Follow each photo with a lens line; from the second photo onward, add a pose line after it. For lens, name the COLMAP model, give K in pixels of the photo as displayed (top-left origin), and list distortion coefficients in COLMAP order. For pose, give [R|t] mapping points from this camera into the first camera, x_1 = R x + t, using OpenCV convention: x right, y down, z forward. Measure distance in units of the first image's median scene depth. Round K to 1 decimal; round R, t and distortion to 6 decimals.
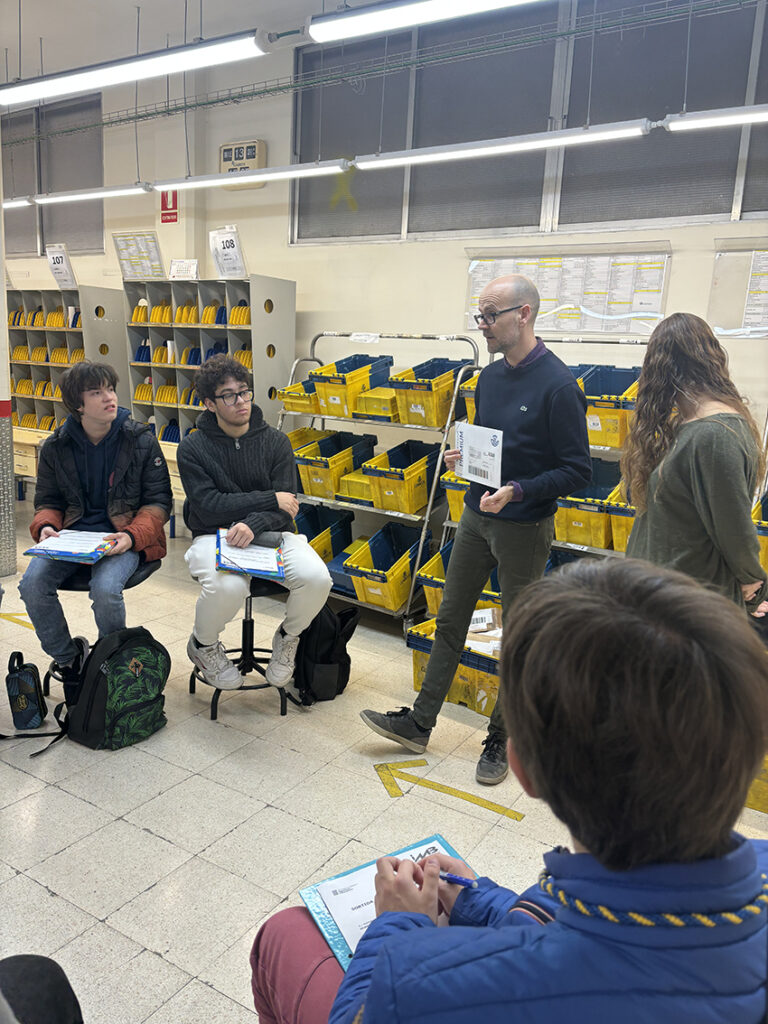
lens RADIAL K [[786.2, 0, 382.8], [0, 786.2, 506.9], [0, 0, 1]] dist [0.036448, -0.014076]
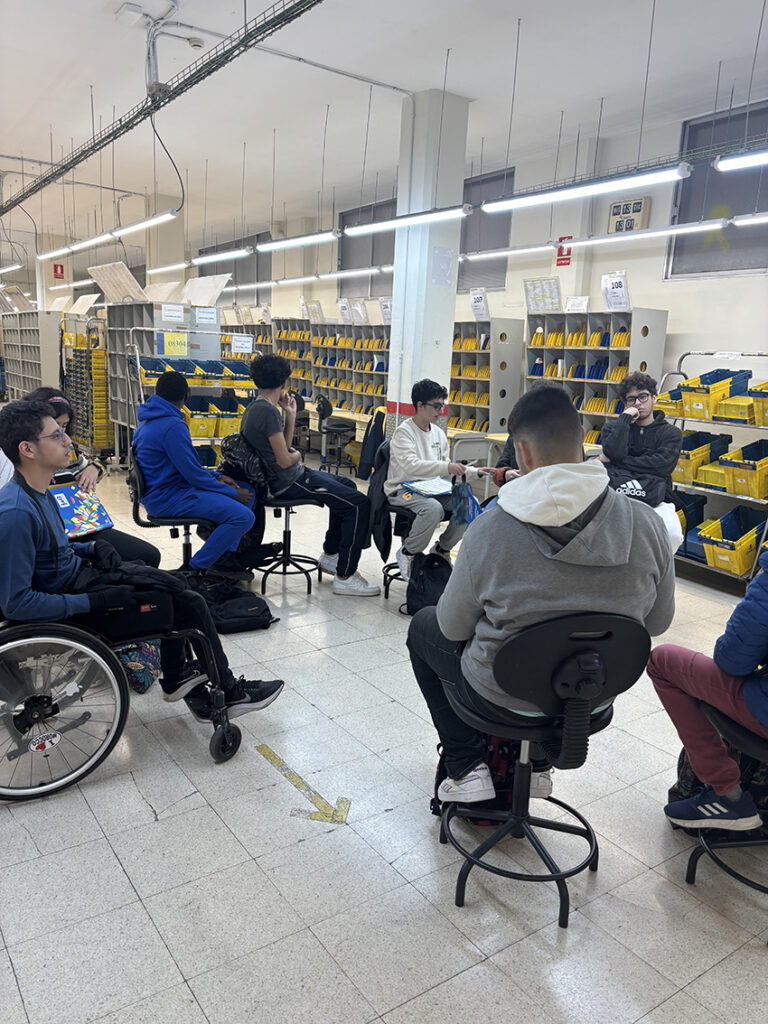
lens RADIAL K [[786.2, 0, 387.2], [0, 786.2, 511.8], [0, 0, 1]] dist [0.036448, -0.014076]
pose [[0.923435, 0.066638, -0.377924, -0.030233], [-0.069008, 0.997590, 0.007286, 0.056390], [0.377498, 0.019351, 0.925808, -0.342679]]
